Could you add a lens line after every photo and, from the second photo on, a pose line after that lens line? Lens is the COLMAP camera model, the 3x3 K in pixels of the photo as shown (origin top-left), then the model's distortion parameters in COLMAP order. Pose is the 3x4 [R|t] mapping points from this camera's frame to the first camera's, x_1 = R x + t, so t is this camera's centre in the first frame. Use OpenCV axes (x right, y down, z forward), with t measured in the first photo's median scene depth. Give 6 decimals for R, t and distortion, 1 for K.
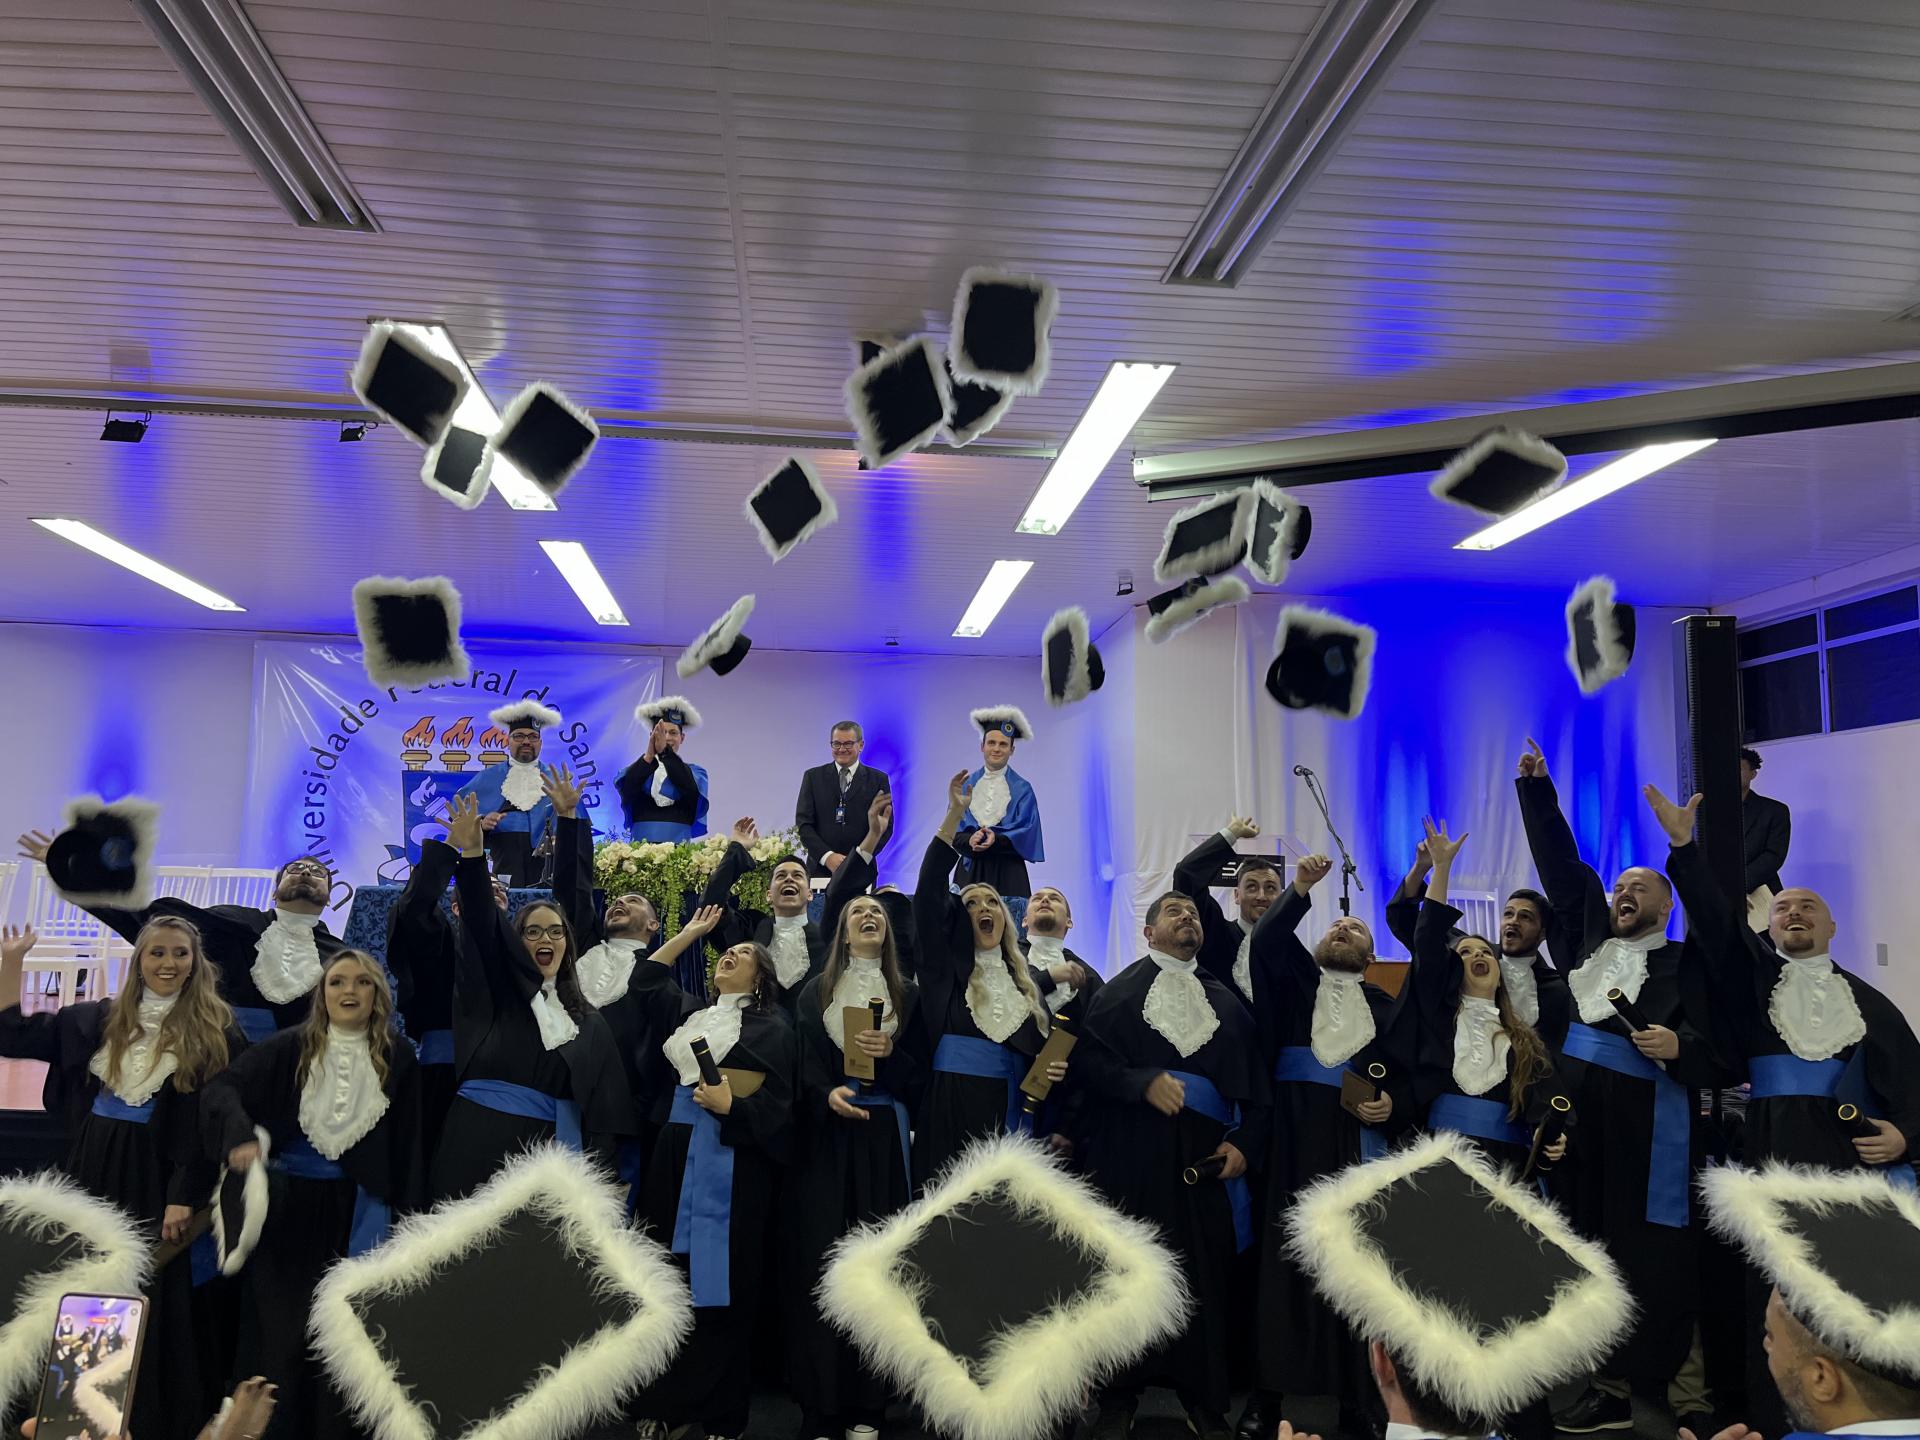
lens RADIAL K [[1457.6, 0, 956.9], [0, 1457.6, 791.6], [0, 0, 1]] dist [0.082833, -0.113867]
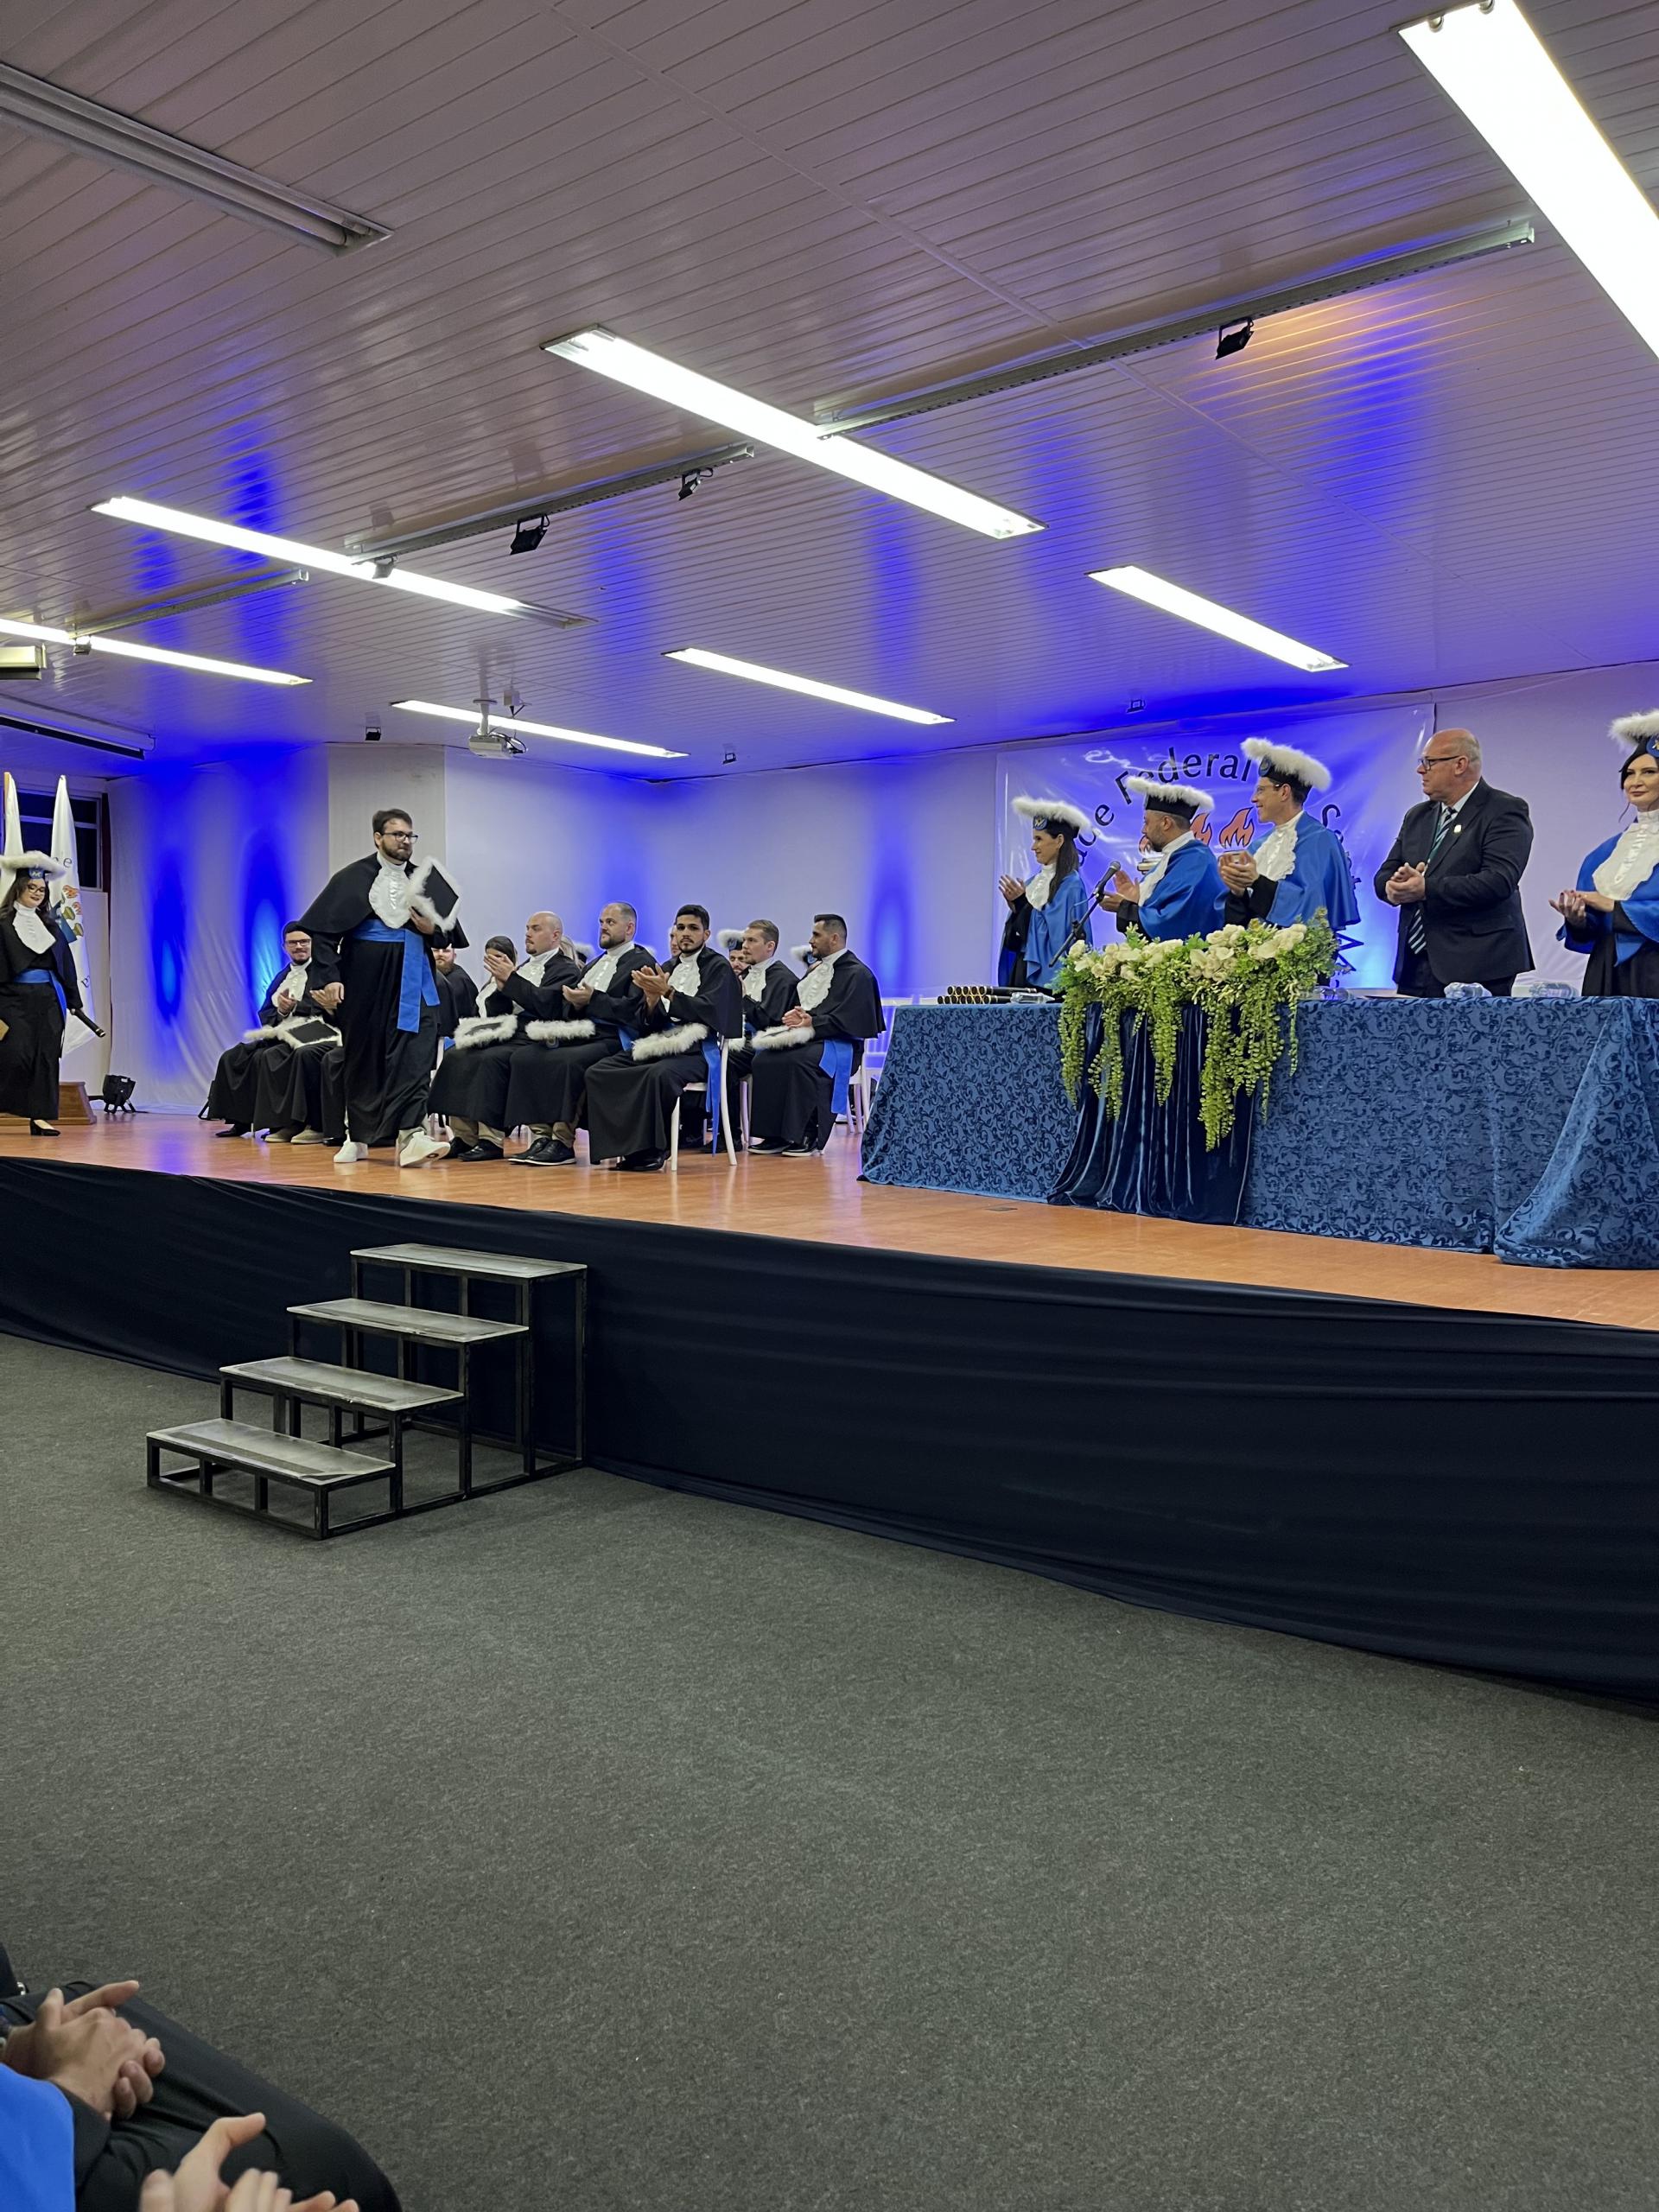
lens RADIAL K [[1678.6, 0, 818.6], [0, 1678.6, 1115.6], [0, 0, 1]] dist [0.066134, -0.086401]
pose [[0.711373, 0.021478, -0.702486, 0.190564], [0.053260, 0.995011, 0.084355, 0.028399], [0.700793, -0.097422, 0.706681, 0.152678]]
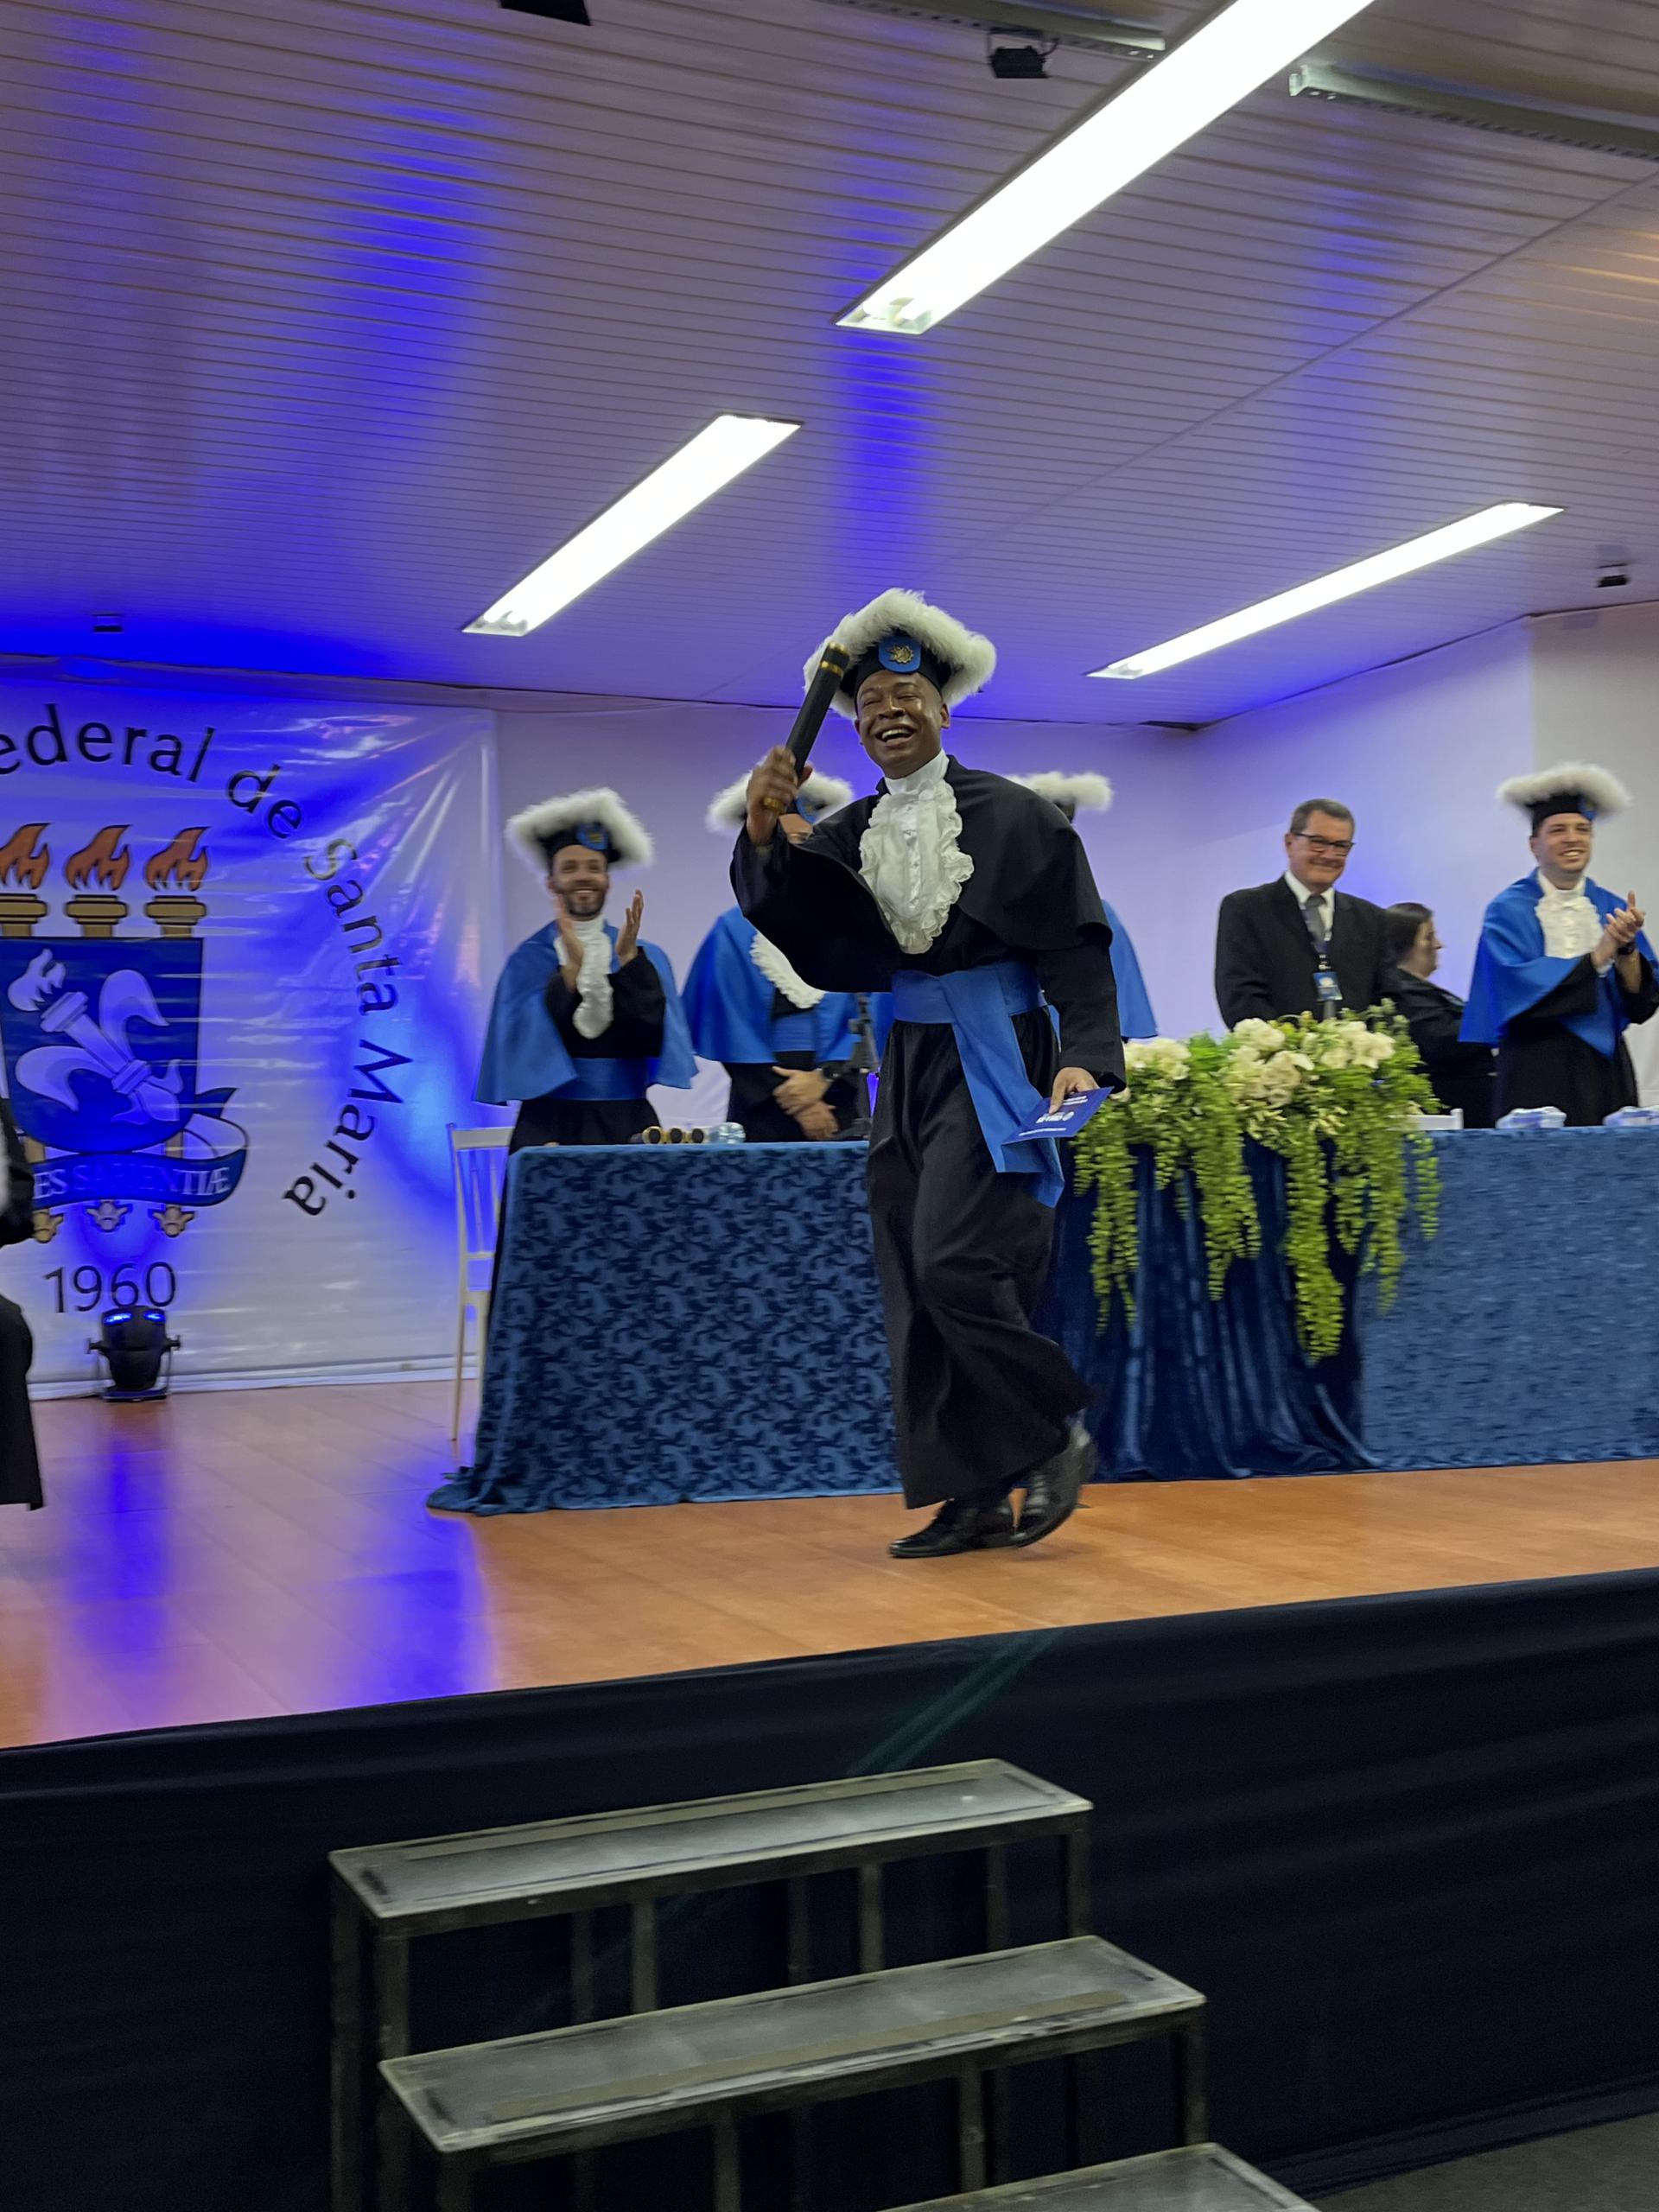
lens RADIAL K [[2387.1, 0, 806.7], [0, 2387.1, 1090.2], [0, 0, 1]] dist [0.125739, -0.259767]
pose [[0.949687, -0.029667, 0.311791, -0.370102], [0.021639, 0.999340, 0.029177, 0.017874], [-0.312451, -0.020963, 0.949702, 0.179717]]
